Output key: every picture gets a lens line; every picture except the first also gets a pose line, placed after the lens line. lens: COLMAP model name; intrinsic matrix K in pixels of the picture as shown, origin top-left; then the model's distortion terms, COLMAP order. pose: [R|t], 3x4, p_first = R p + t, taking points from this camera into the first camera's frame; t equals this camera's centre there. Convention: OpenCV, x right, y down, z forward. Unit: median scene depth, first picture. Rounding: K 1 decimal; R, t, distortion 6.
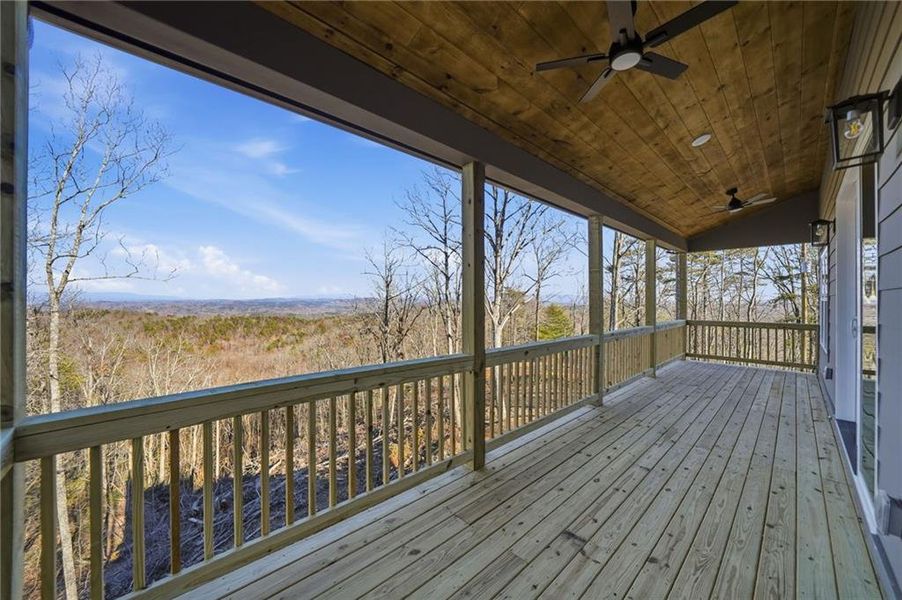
lens RADIAL K [[339.9, 0, 435.5], [0, 339.9, 298.3], [0, 0, 1]] dist [-0.015261, -0.000208]
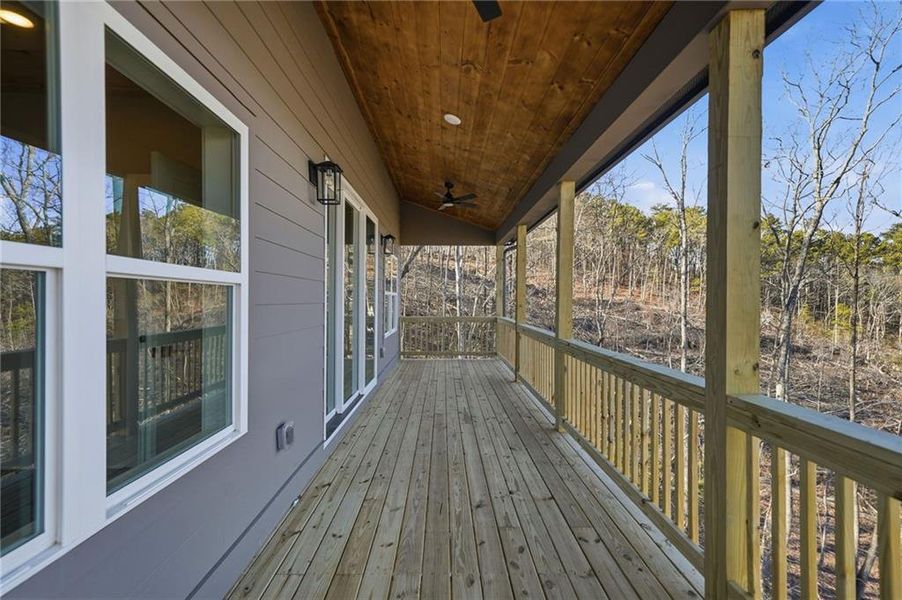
lens RADIAL K [[479.0, 0, 451.3], [0, 479.0, 301.2], [0, 0, 1]] dist [0.025447, 0.002180]
pose [[-0.672861, -0.008693, -0.739718, 1.755412], [-0.008908, 0.999954, -0.003649, 0.039670], [0.739716, 0.004134, -0.672907, 1.874922]]
